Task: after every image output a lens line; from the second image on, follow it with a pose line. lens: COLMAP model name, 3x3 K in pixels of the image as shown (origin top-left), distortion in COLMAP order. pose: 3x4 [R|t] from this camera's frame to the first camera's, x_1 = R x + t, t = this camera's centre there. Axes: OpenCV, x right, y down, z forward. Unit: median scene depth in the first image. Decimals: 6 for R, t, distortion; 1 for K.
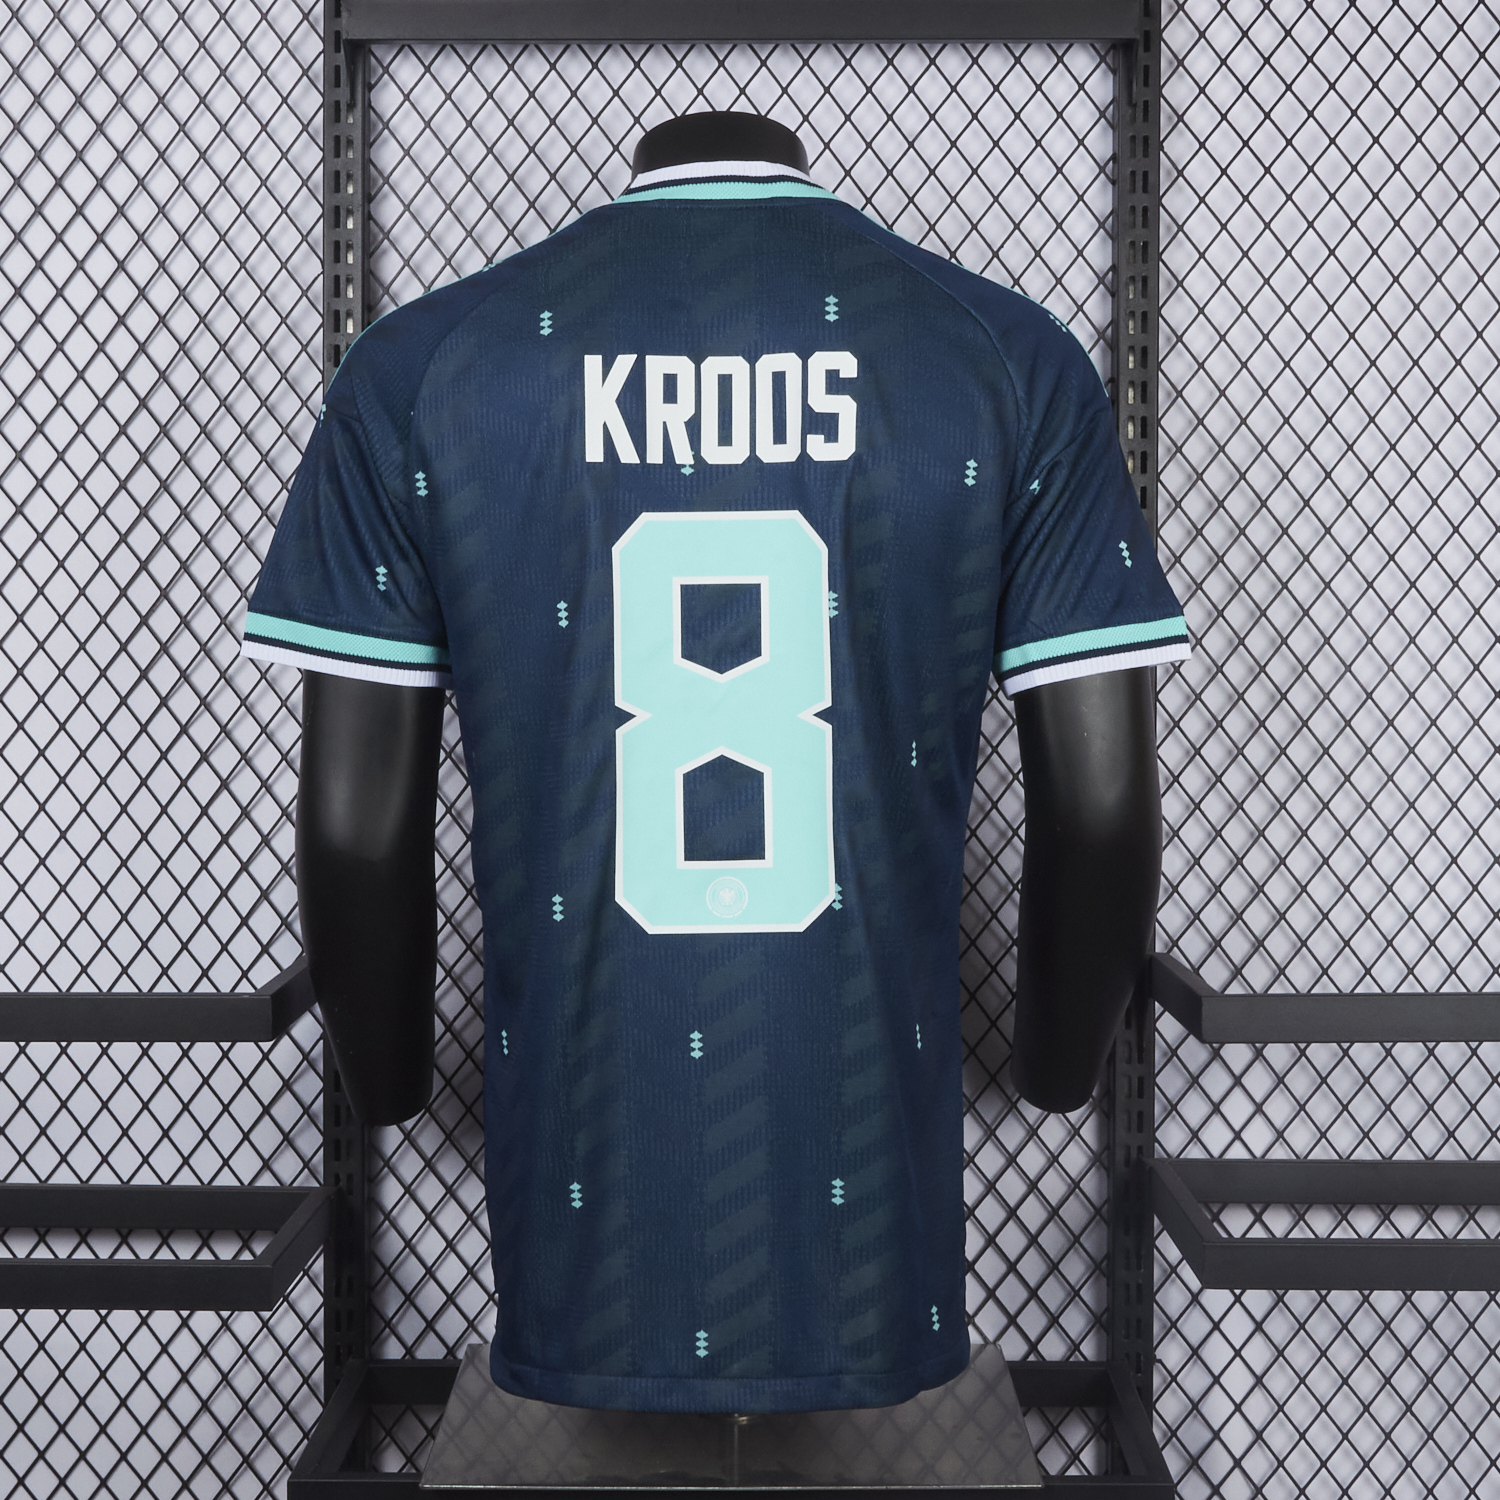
lens RADIAL K [[3023.2, 0, 750.0], [0, 3023.2, 750.0], [0, 0, 1]] dist [-0.005325, -0.061448]
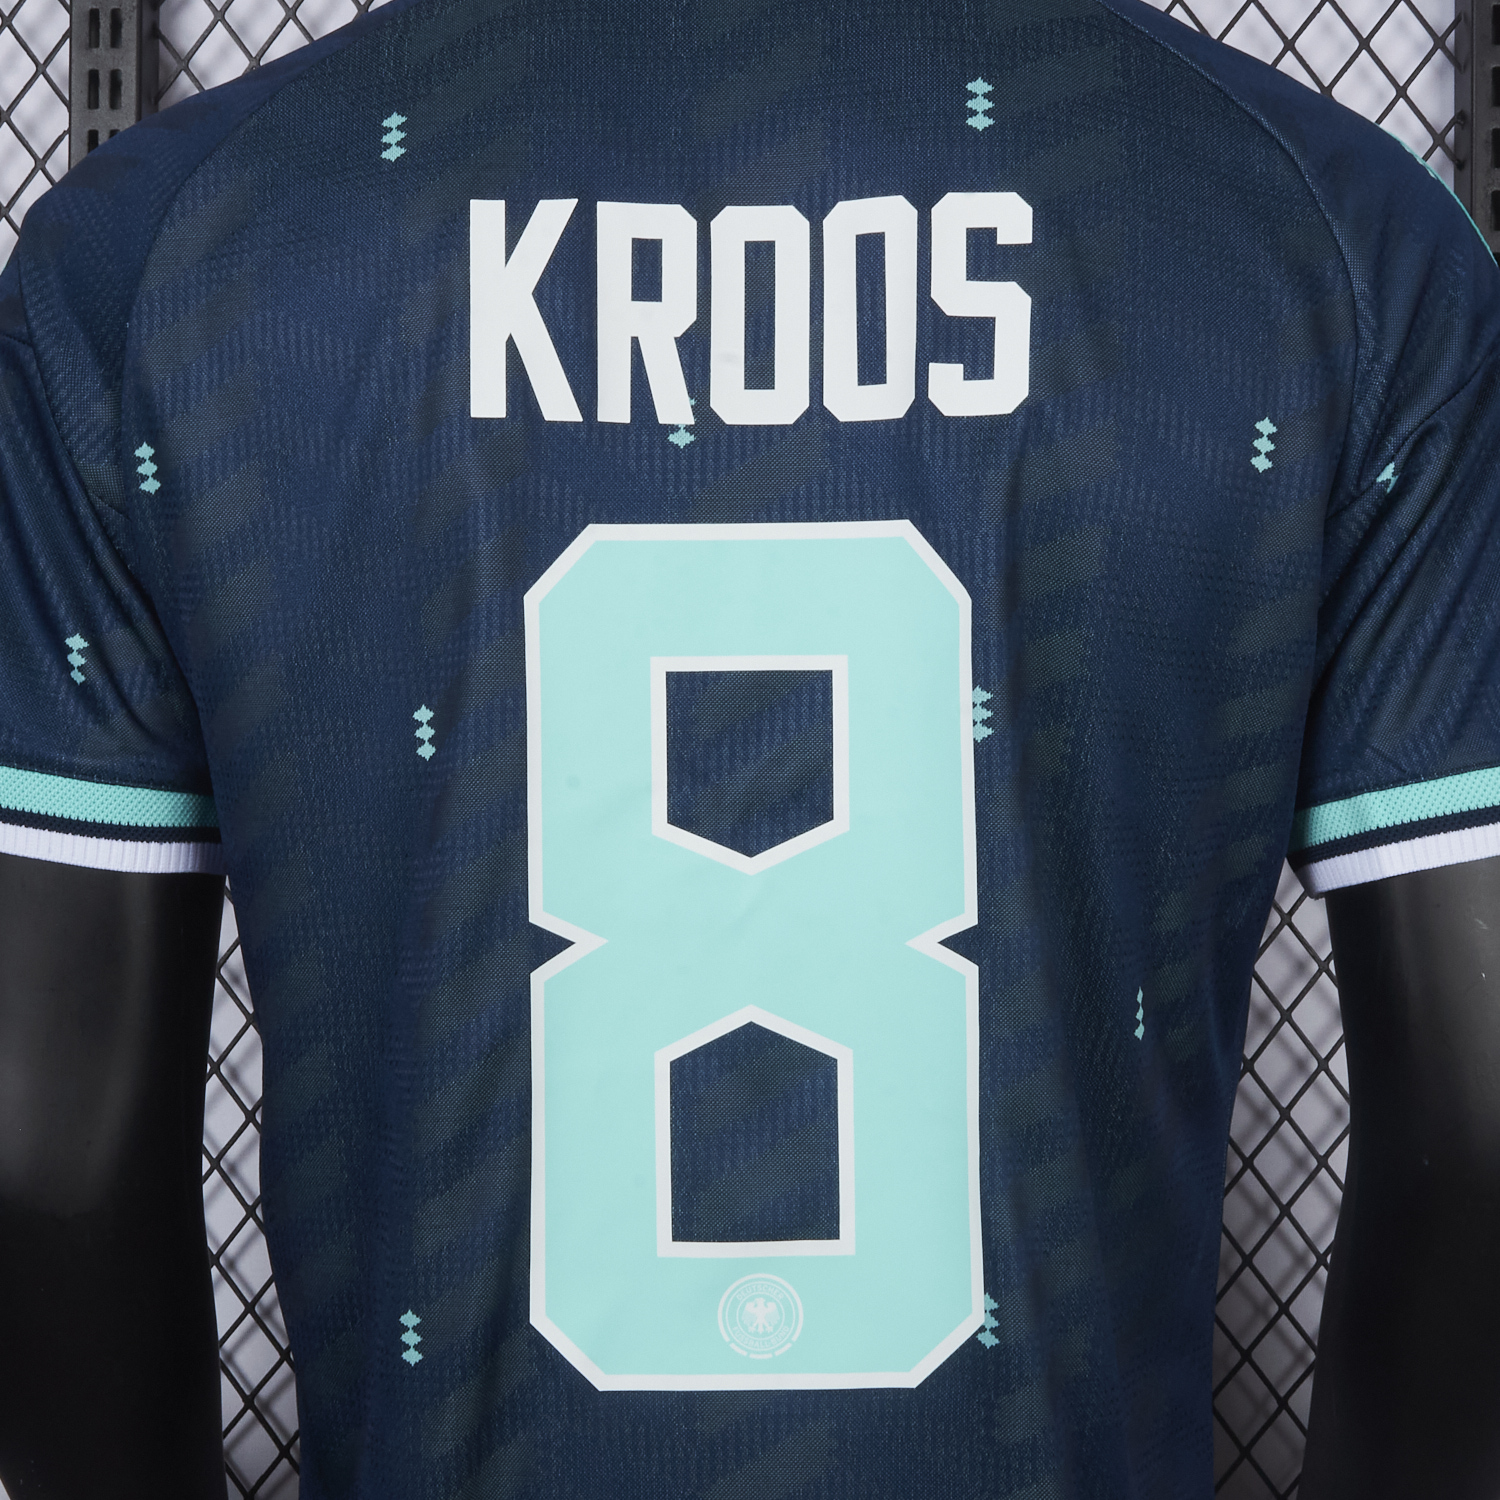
lens RADIAL K [[3023.2, 0, 750.0], [0, 3023.2, 750.0], [0, 0, 1]] dist [-0.005325, -0.061448]
pose [[0.999623, 0.003264, -0.027262, 0.003687], [-0.004099, 0.999522, -0.030658, -0.027338], [0.027148, 0.030758, 0.999158, 0.513940]]
